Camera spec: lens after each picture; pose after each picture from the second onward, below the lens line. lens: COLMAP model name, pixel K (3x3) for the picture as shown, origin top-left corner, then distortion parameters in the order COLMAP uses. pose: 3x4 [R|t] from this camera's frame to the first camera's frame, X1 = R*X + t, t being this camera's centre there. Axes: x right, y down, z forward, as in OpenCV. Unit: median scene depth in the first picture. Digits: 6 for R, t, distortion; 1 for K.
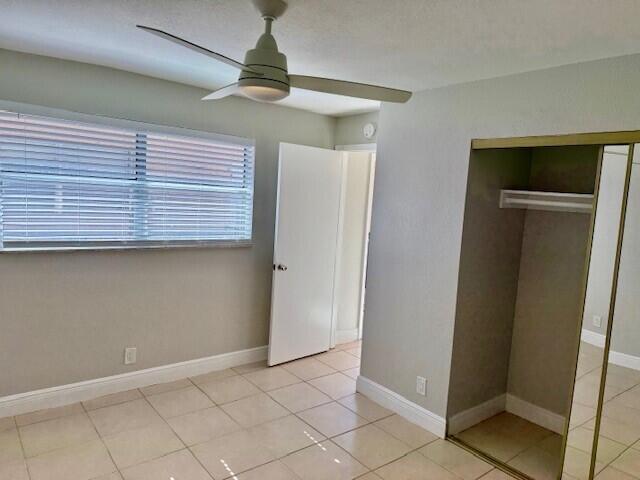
lens RADIAL K [[446.2, 0, 320.0], [0, 446.2, 240.0], [0, 0, 1]] dist [0.013722, -0.028544]
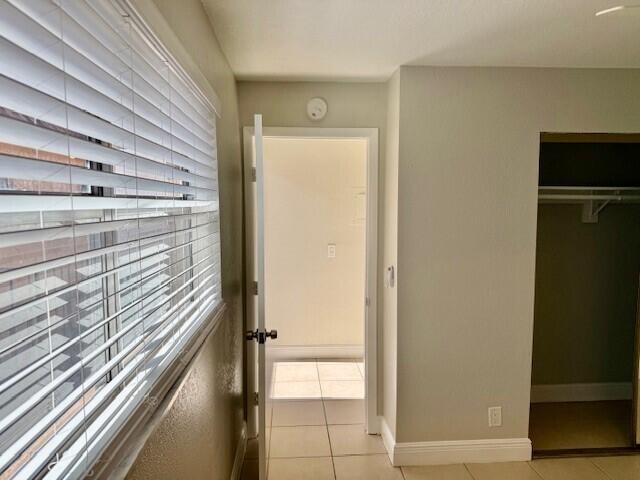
lens RADIAL K [[446.2, 0, 320.0], [0, 446.2, 240.0], [0, 0, 1]] dist [0.013722, -0.028544]
pose [[0.566334, -0.137359, 0.812649, -0.375435], [0.124397, 0.988964, 0.080469, -0.073955], [-0.814734, 0.055519, 0.577171, 0.460653]]
